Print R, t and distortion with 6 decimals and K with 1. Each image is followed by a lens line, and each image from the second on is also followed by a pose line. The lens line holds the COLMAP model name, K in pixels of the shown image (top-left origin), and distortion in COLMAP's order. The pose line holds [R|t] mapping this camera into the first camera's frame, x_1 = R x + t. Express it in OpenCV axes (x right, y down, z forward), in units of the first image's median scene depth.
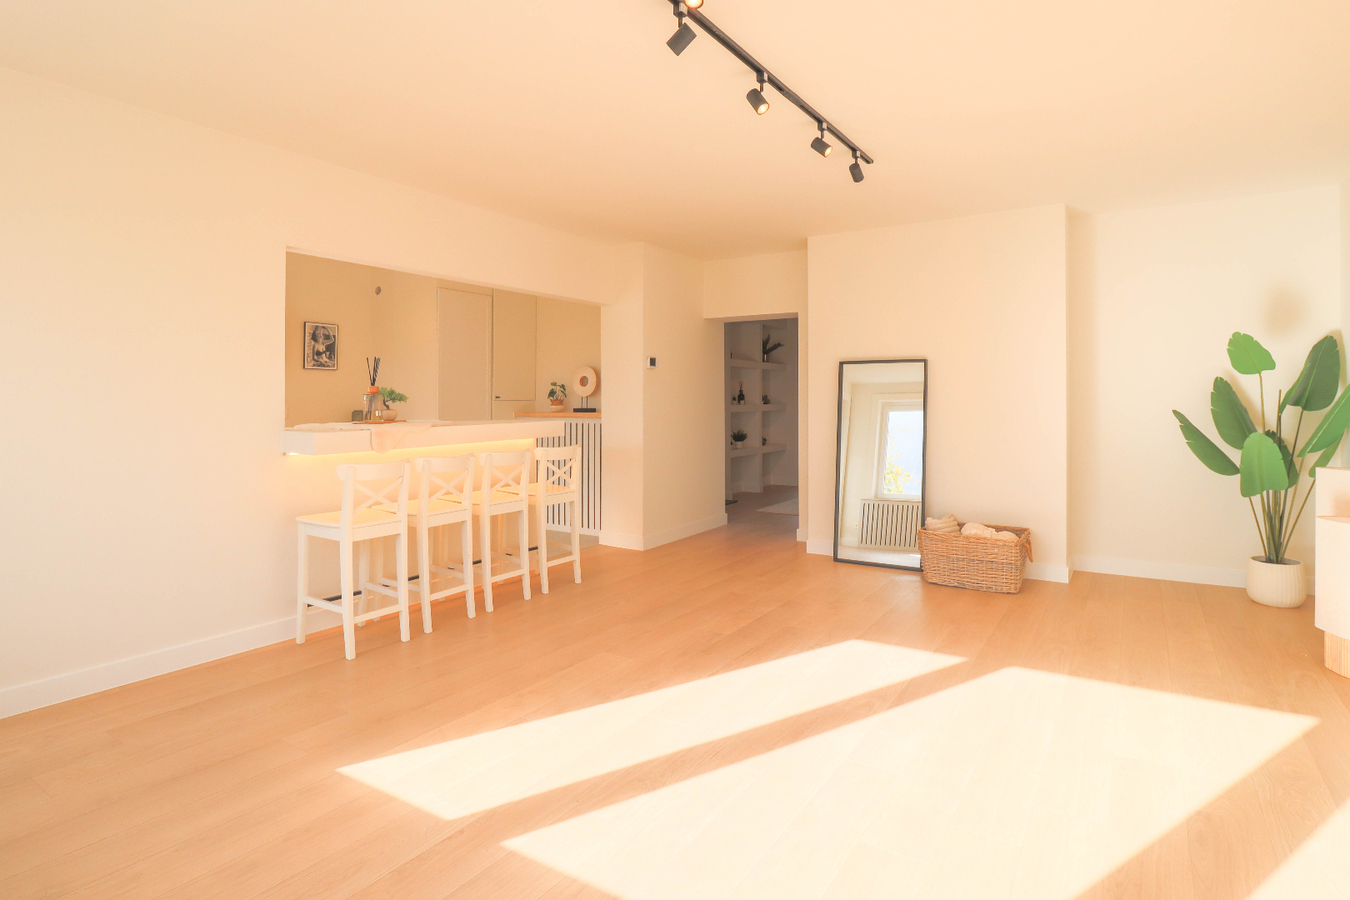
lens RADIAL K [[714.2, 0, 683.0], [0, 714.2, 444.5], [0, 0, 1]] dist [-0.023482, 0.002250]
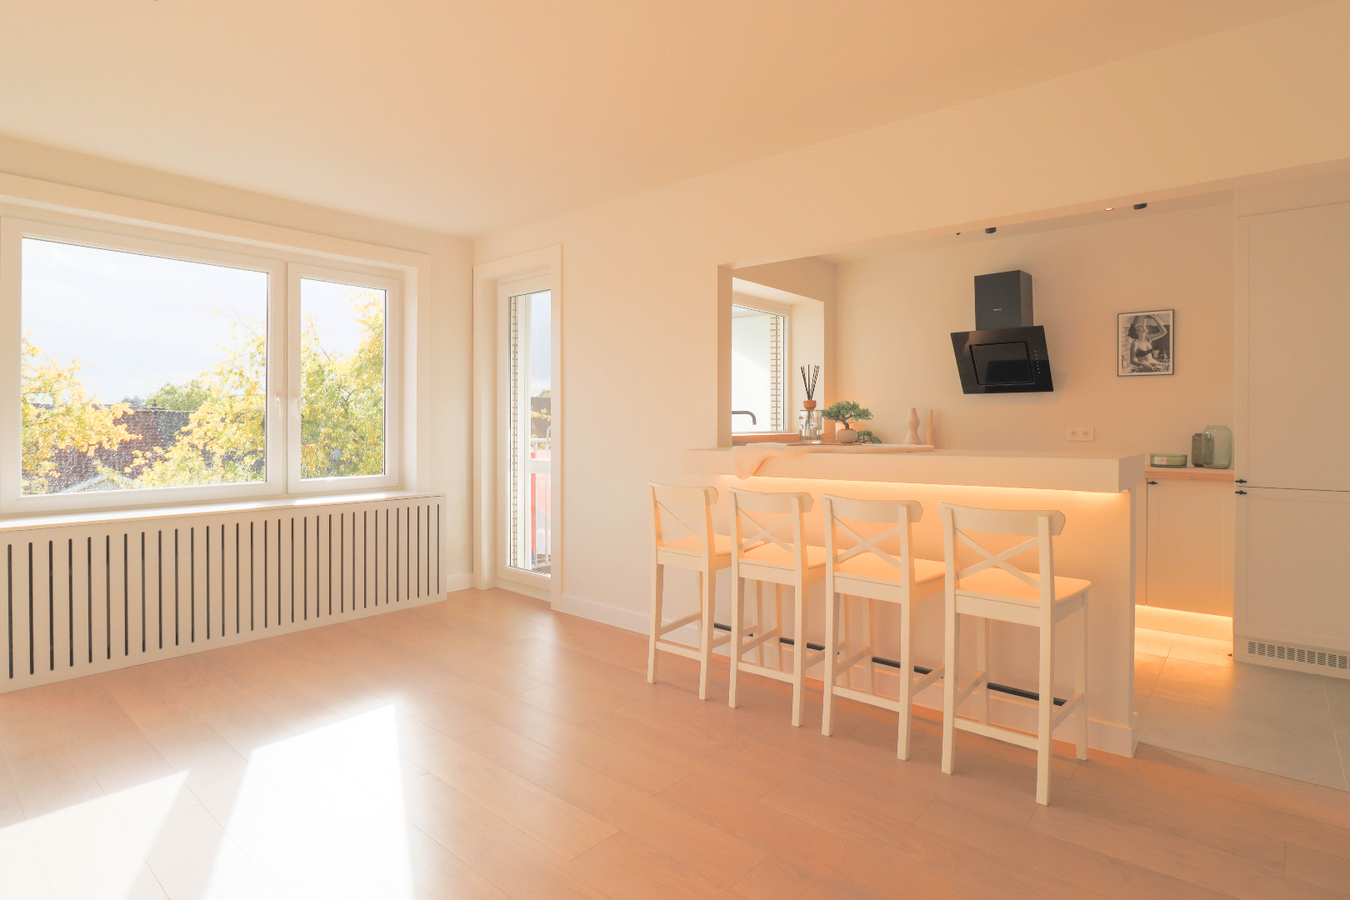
lens RADIAL K [[714.2, 0, 674.3], [0, 714.2, 423.6], [0, 0, 1]] dist [-0.023482, 0.002250]
pose [[-0.136868, 0.001141, -0.990589, 0.265767], [-0.060244, 0.998139, 0.009474, -0.035790], [0.988756, 0.060974, -0.136545, 0.636203]]
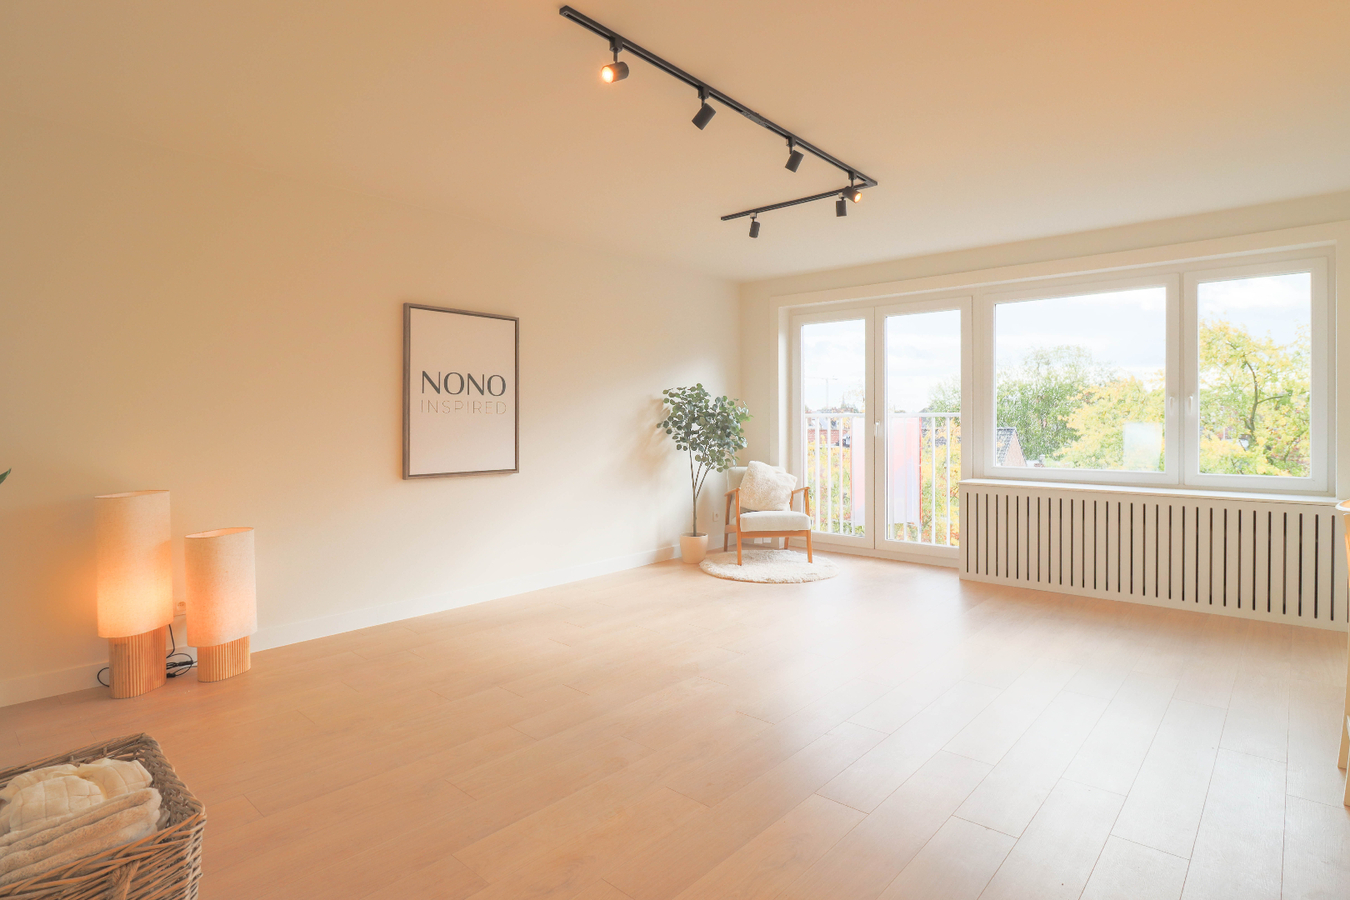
lens RADIAL K [[714.2, 0, 690.9], [0, 714.2, 416.0], [0, 0, 1]] dist [-0.023482, 0.002250]
pose [[-0.988634, 0.003487, 0.150300, 0.039291], [0.012171, 0.998306, 0.056892, -0.059942], [-0.149847, 0.058075, -0.987002, 0.984831]]
